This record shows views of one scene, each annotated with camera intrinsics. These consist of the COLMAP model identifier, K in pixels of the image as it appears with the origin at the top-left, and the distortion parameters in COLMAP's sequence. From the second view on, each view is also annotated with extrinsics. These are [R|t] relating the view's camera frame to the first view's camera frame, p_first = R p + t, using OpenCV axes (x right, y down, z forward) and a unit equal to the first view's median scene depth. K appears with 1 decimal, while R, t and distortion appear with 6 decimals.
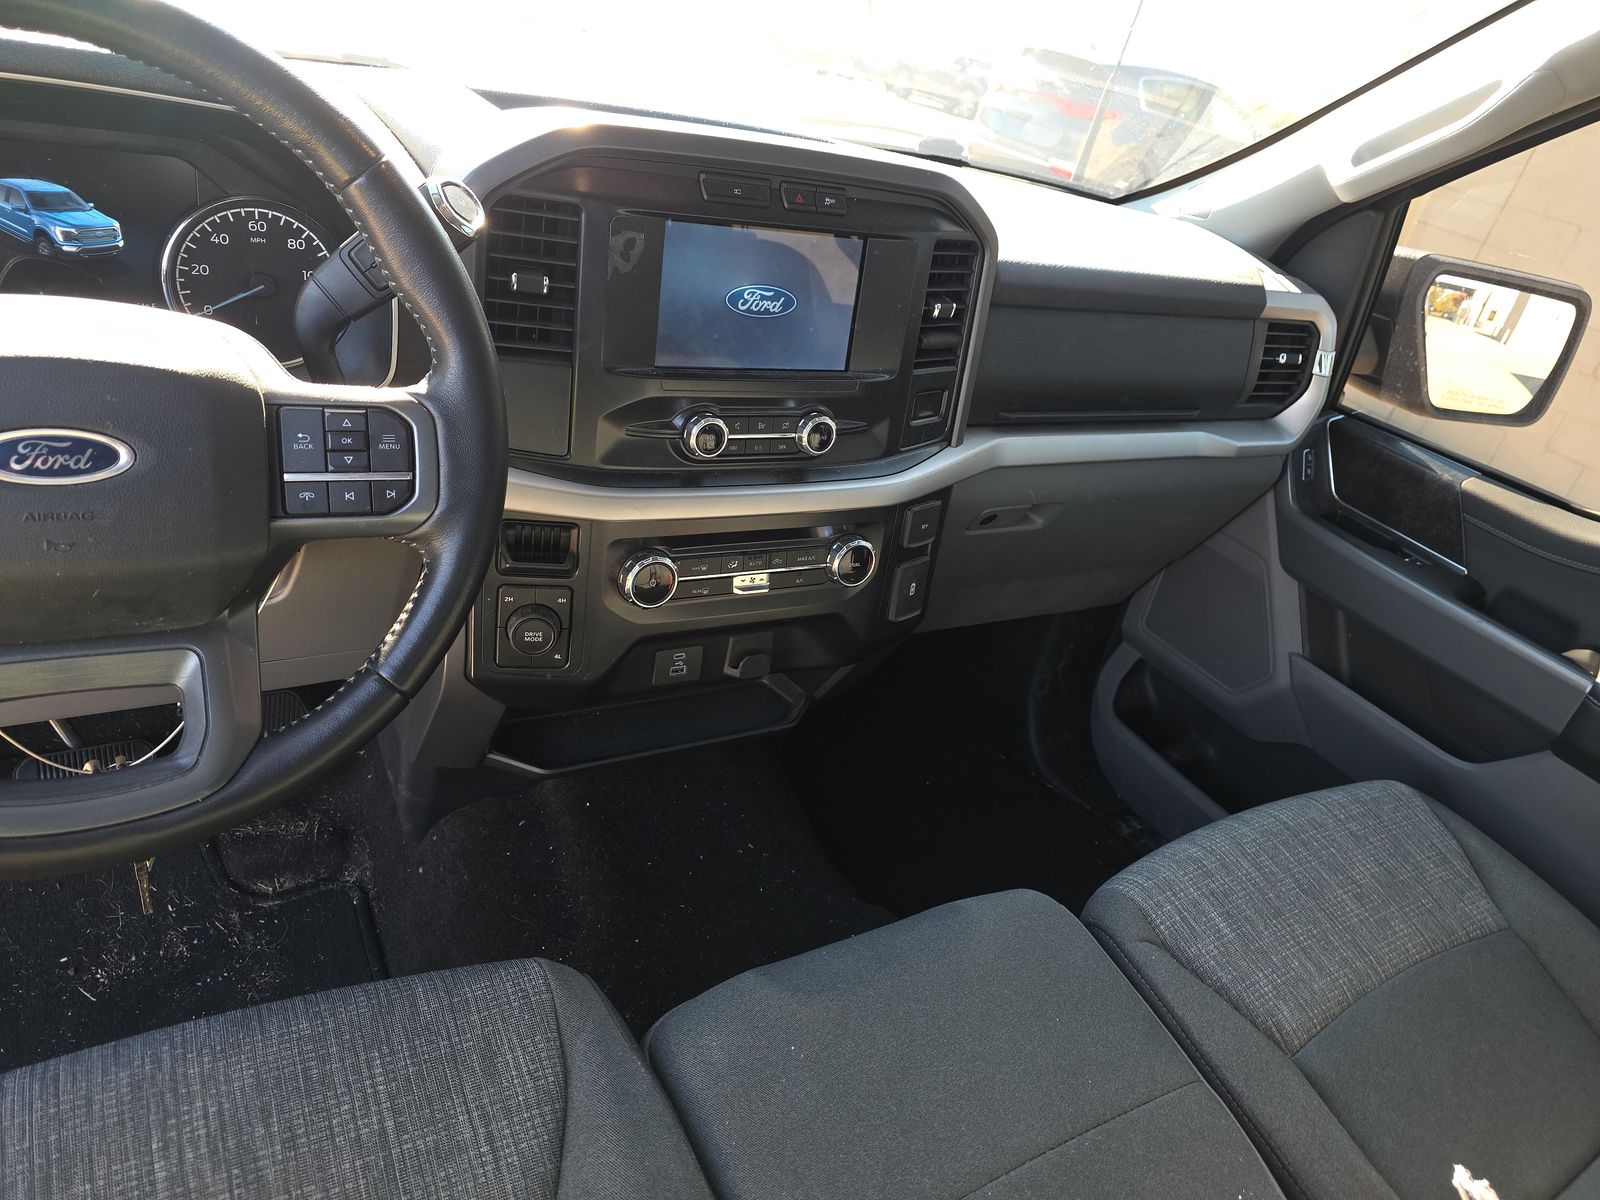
lens RADIAL K [[1058.9, 0, 776.3], [0, 1058.9, 587.0], [0, 0, 1]] dist [0.053553, -0.049247]
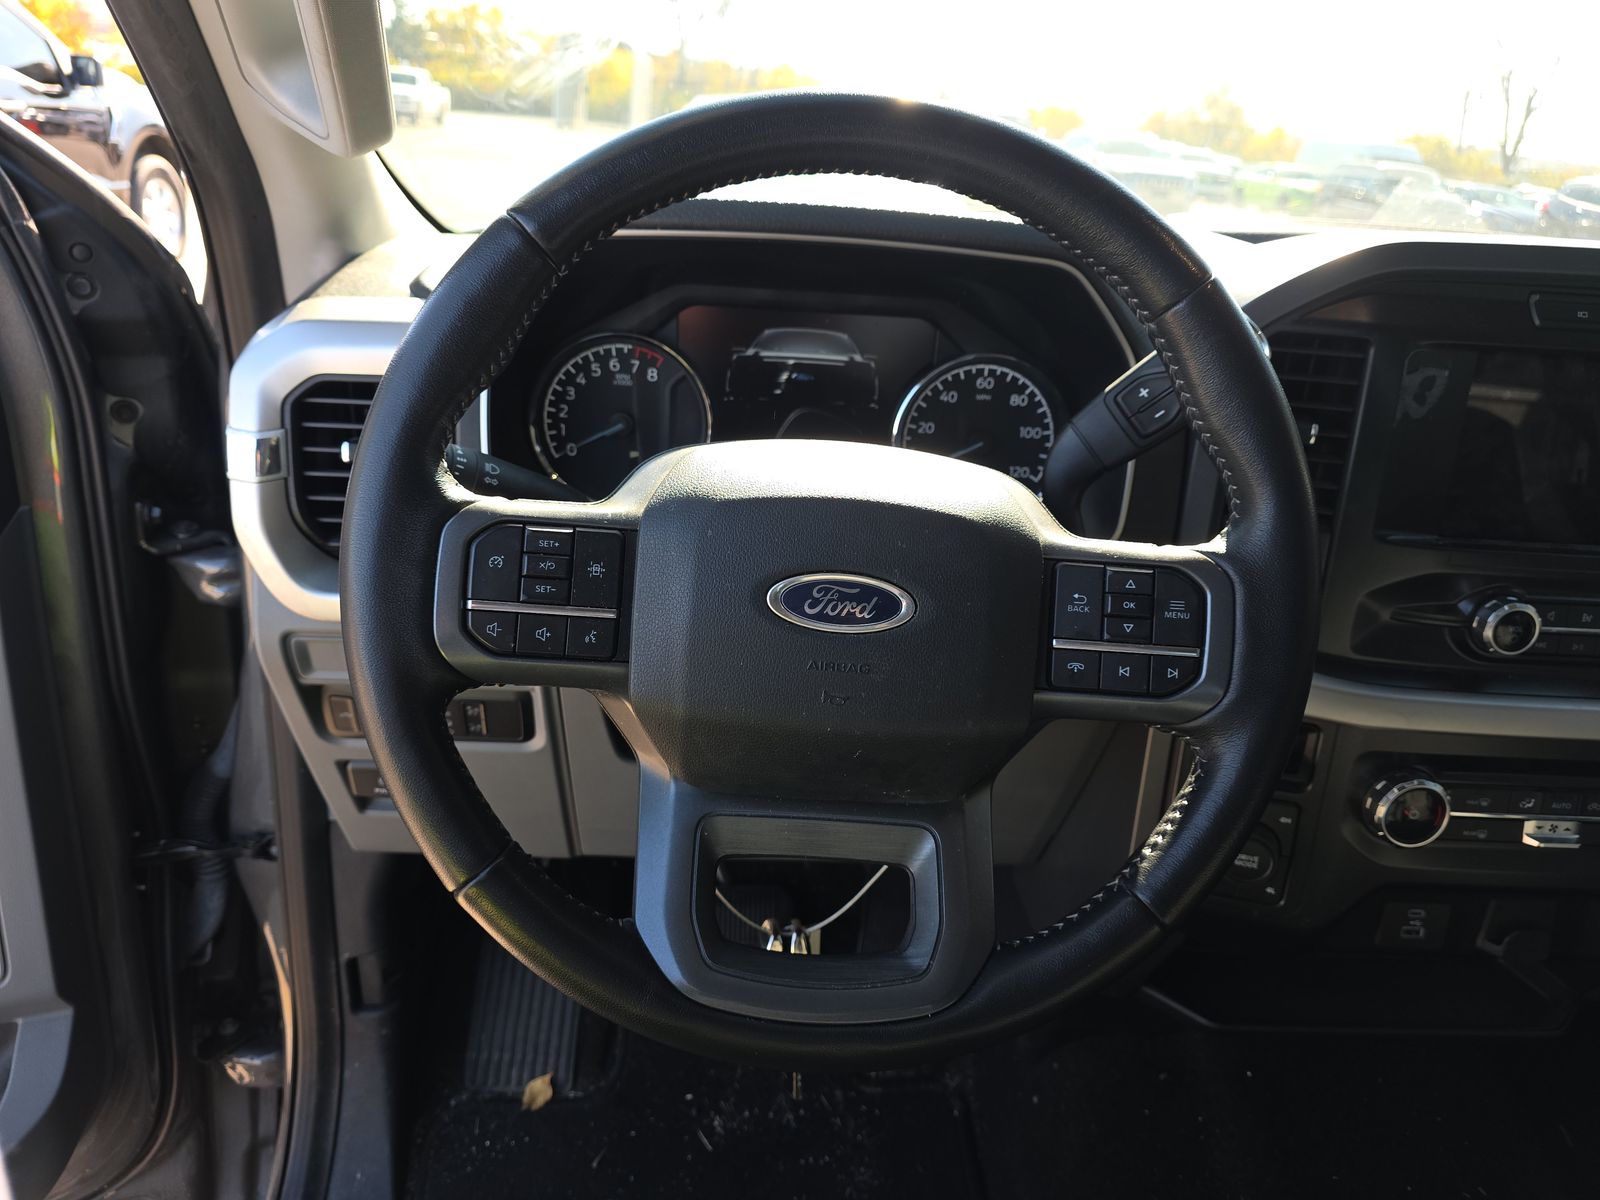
lens RADIAL K [[1058.9, 0, 776.3], [0, 1058.9, 587.0], [0, 0, 1]] dist [0.053553, -0.049247]
pose [[0.875093, 0.053144, -0.481029, -0.182879], [-0.130832, 0.982921, -0.129416, -0.005707], [0.465936, 0.176185, 0.867100, 0.113317]]
